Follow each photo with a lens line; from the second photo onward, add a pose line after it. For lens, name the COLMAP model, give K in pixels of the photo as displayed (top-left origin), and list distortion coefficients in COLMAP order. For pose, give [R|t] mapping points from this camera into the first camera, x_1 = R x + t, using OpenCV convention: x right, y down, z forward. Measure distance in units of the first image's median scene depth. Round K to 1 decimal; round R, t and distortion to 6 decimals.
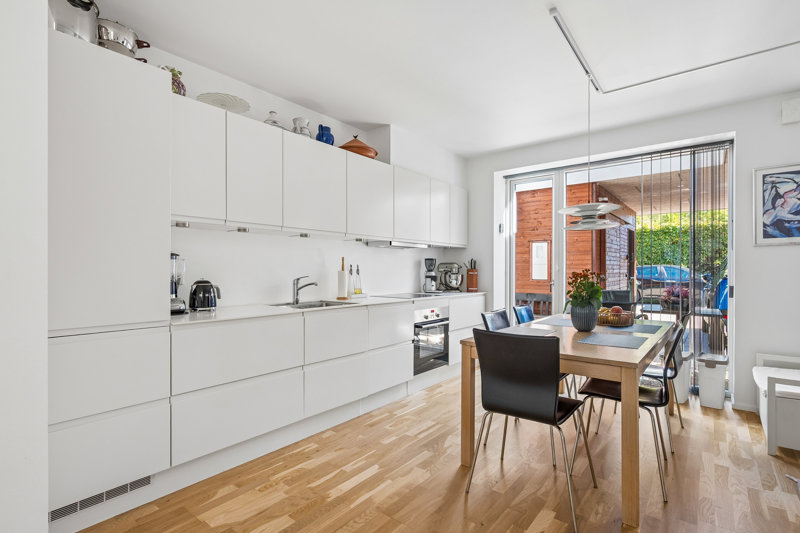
lens RADIAL K [[387.3, 0, 398.4], [0, 387.3, 269.7], [0, 0, 1]] dist [0.001181, 0.000512]
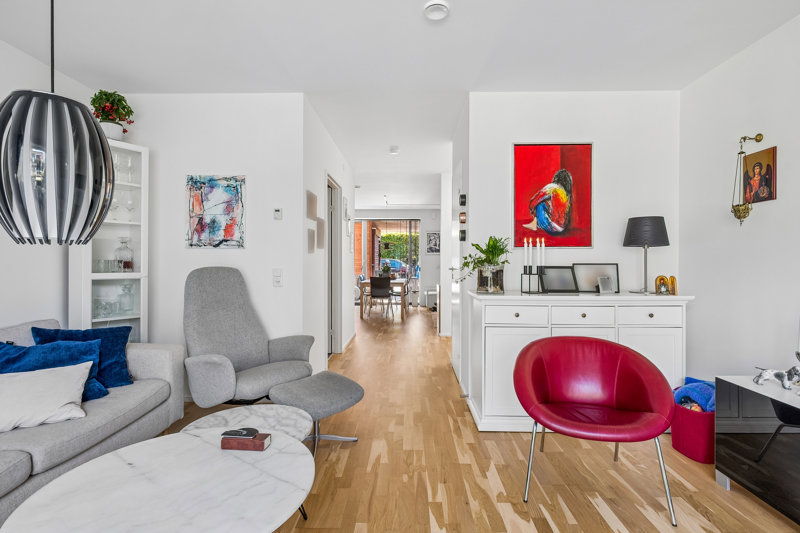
lens RADIAL K [[387.3, 0, 398.4], [0, 387.3, 269.7], [0, 0, 1]] dist [0.001181, 0.000512]
pose [[0.795064, -0.011887, 0.606409, -1.233375], [-0.000824, 0.999786, 0.020678, -0.003256], [-0.606525, -0.016940, 0.794884, -1.449361]]
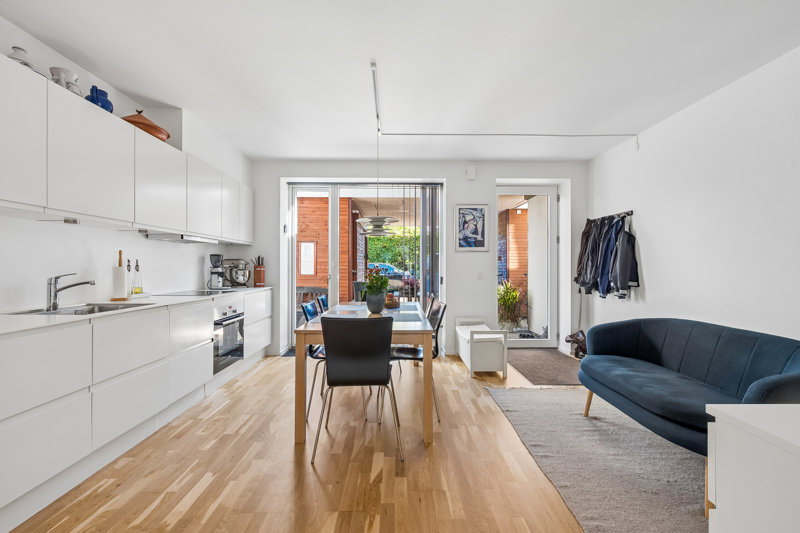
lens RADIAL K [[345.1, 0, 400.0], [0, 345.1, 266.5], [0, 0, 1]] dist [-0.000861, -0.000154]
pose [[0.769352, 0.002213, 0.638821, -0.172492], [-0.002919, 0.999996, 0.000051, 0.000638], [-0.638818, -0.001904, 0.769356, 0.042564]]
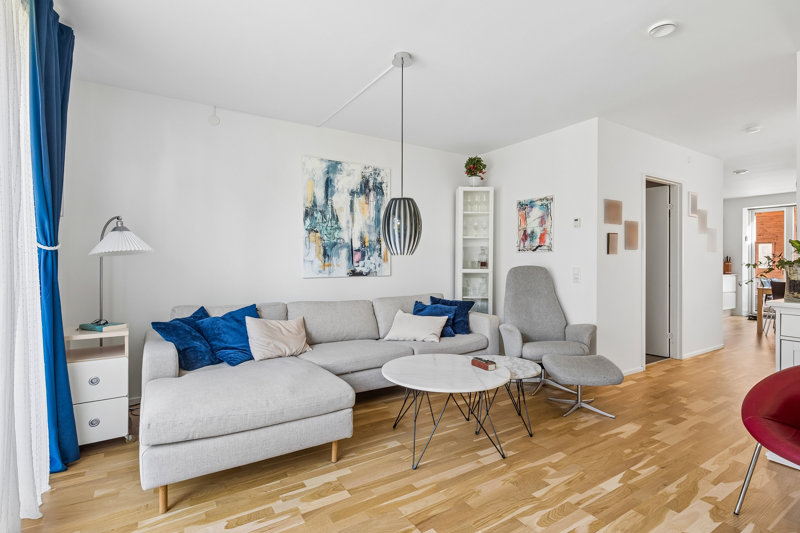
lens RADIAL K [[385.6, 0, 400.0], [0, 385.6, 266.5], [0, 0, 1]] dist [-0.000019, -0.000034]
pose [[0.945775, 0.004312, -0.324793, -1.000764], [-0.000018, 0.999913, 0.013222, -0.004810], [0.324822, -0.012499, 0.945693, -1.797037]]
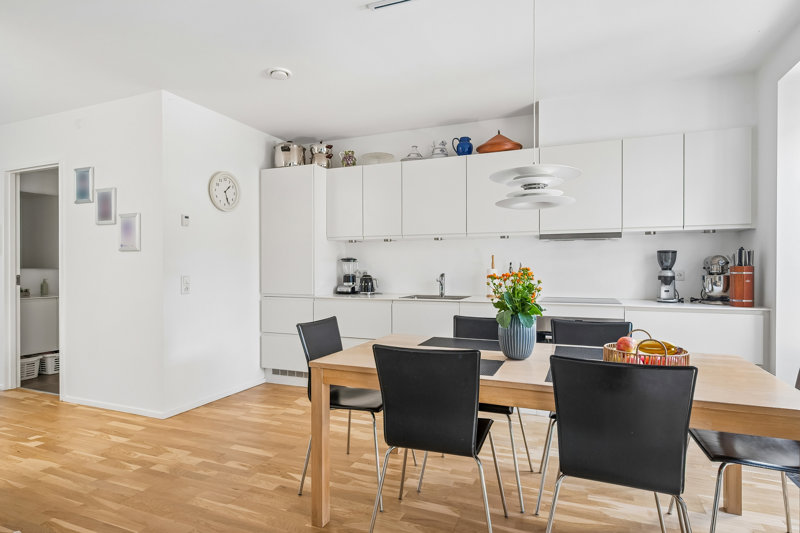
lens RADIAL K [[431.2, 0, 400.0], [0, 431.2, 266.5], [0, 0, 1]] dist [-0.000730, -0.000564]
pose [[0.291432, -0.001165, -0.956591, 0.967321], [0.003804, 0.999993, -0.000059, -0.004423], [0.956584, -0.003622, 0.291434, 0.491419]]
